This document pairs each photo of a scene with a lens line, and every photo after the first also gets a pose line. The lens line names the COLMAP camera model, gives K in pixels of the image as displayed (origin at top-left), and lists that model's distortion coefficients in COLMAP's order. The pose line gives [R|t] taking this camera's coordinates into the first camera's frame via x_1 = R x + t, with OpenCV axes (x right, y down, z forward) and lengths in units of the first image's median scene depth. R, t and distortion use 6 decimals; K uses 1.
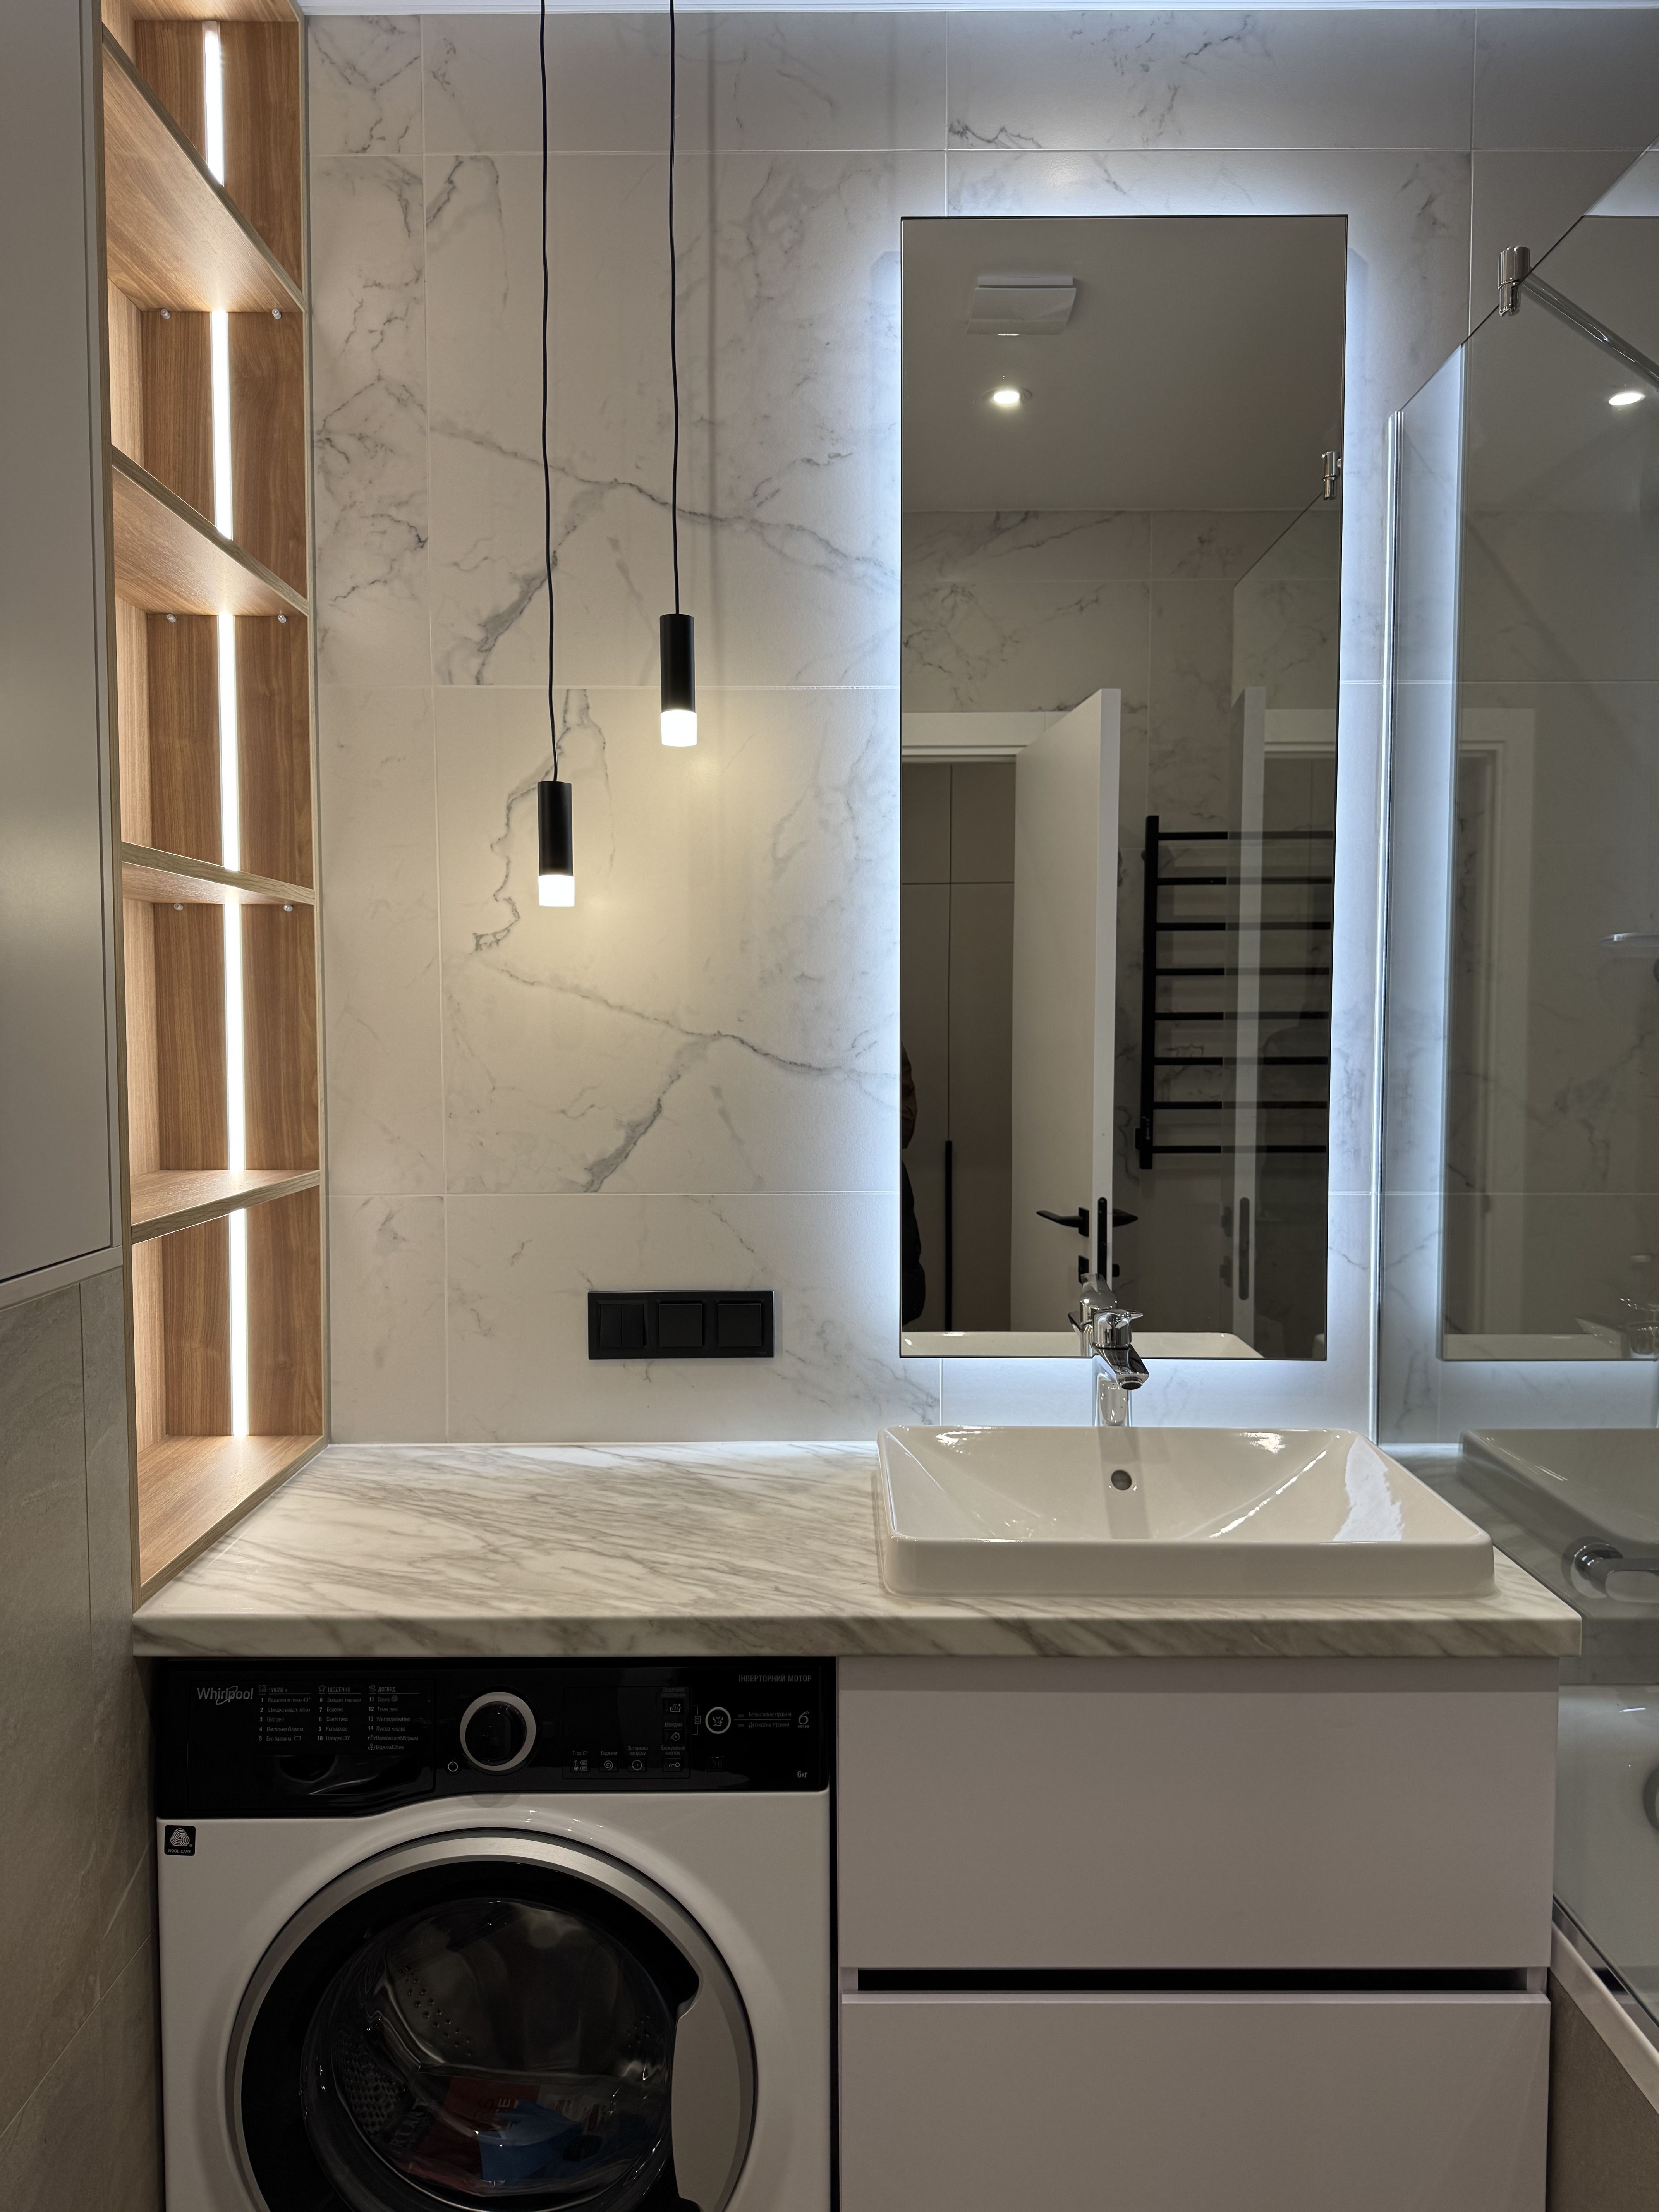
lens RADIAL K [[1541.3, 0, 832.3], [0, 1541.3, 1112.7], [0, 0, 1]] dist [0.106394, -0.160163]
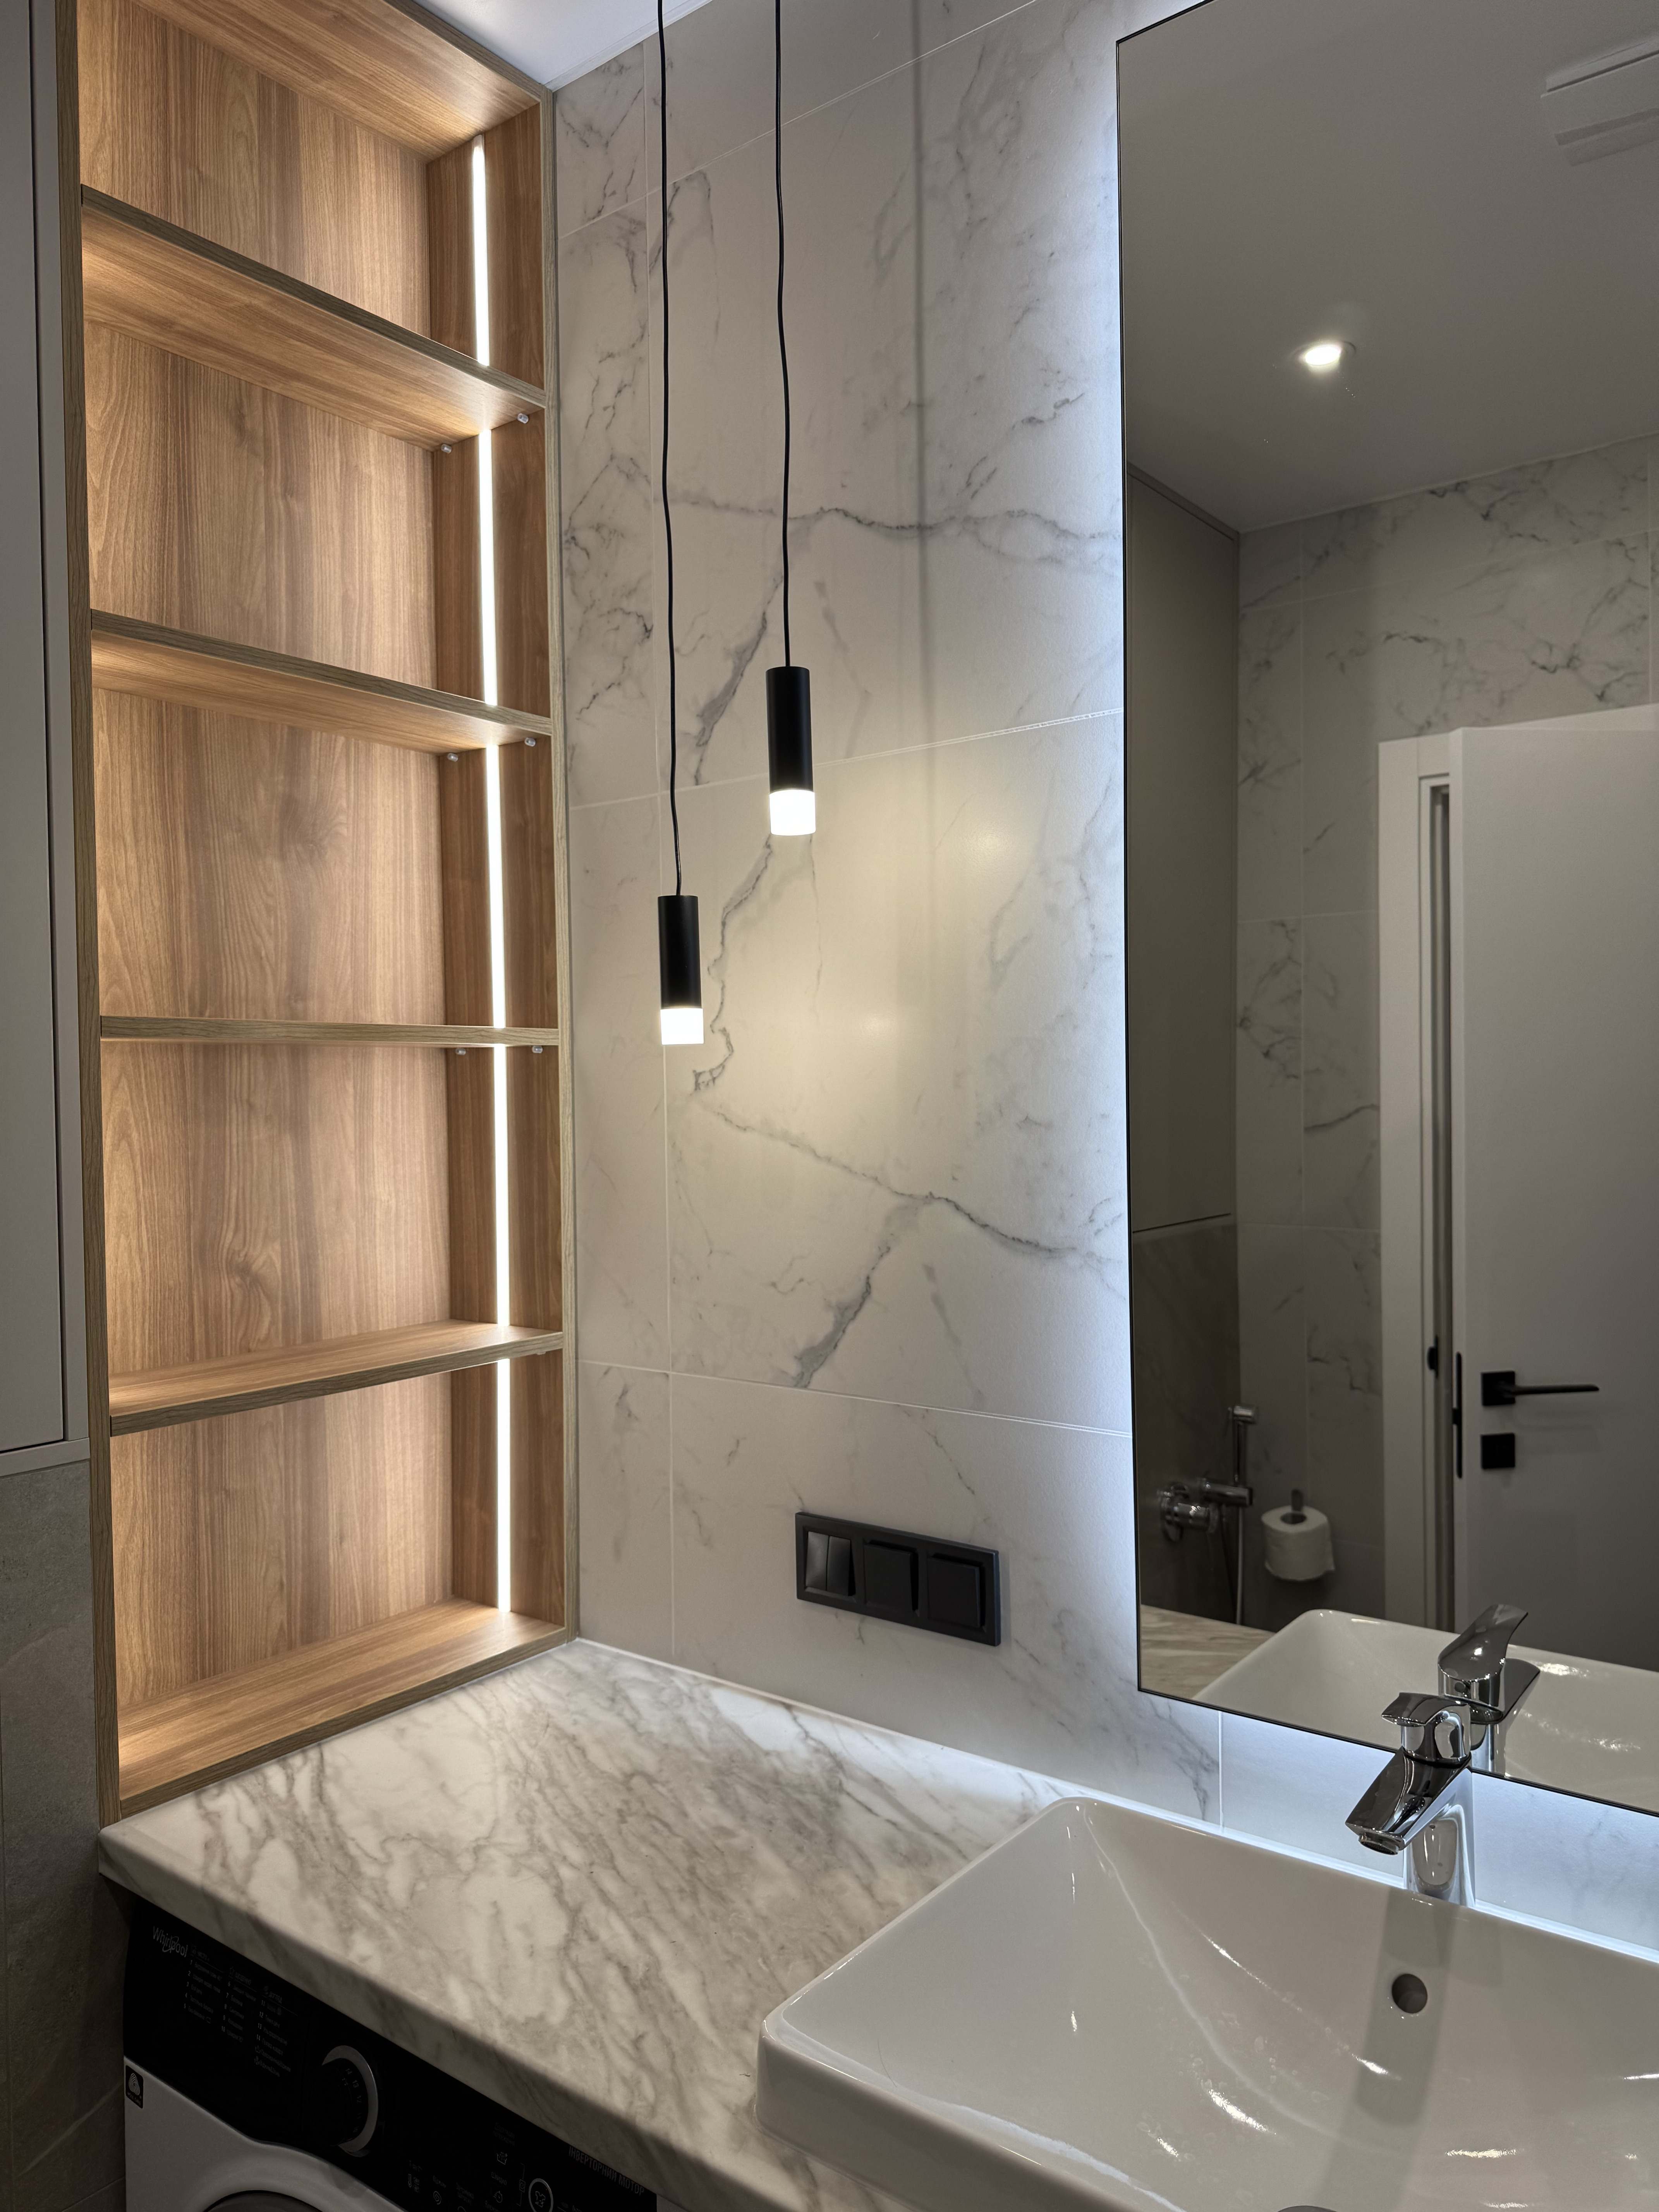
lens RADIAL K [[1571.8, 0, 813.0], [0, 1571.8, 1112.2], [0, 0, 1]] dist [0.102355, -0.139749]
pose [[0.789357, -0.000137, -0.613934, 0.365185], [-0.022330, 0.999332, -0.028935, -0.070569], [0.613528, 0.036549, 0.788827, 0.364473]]
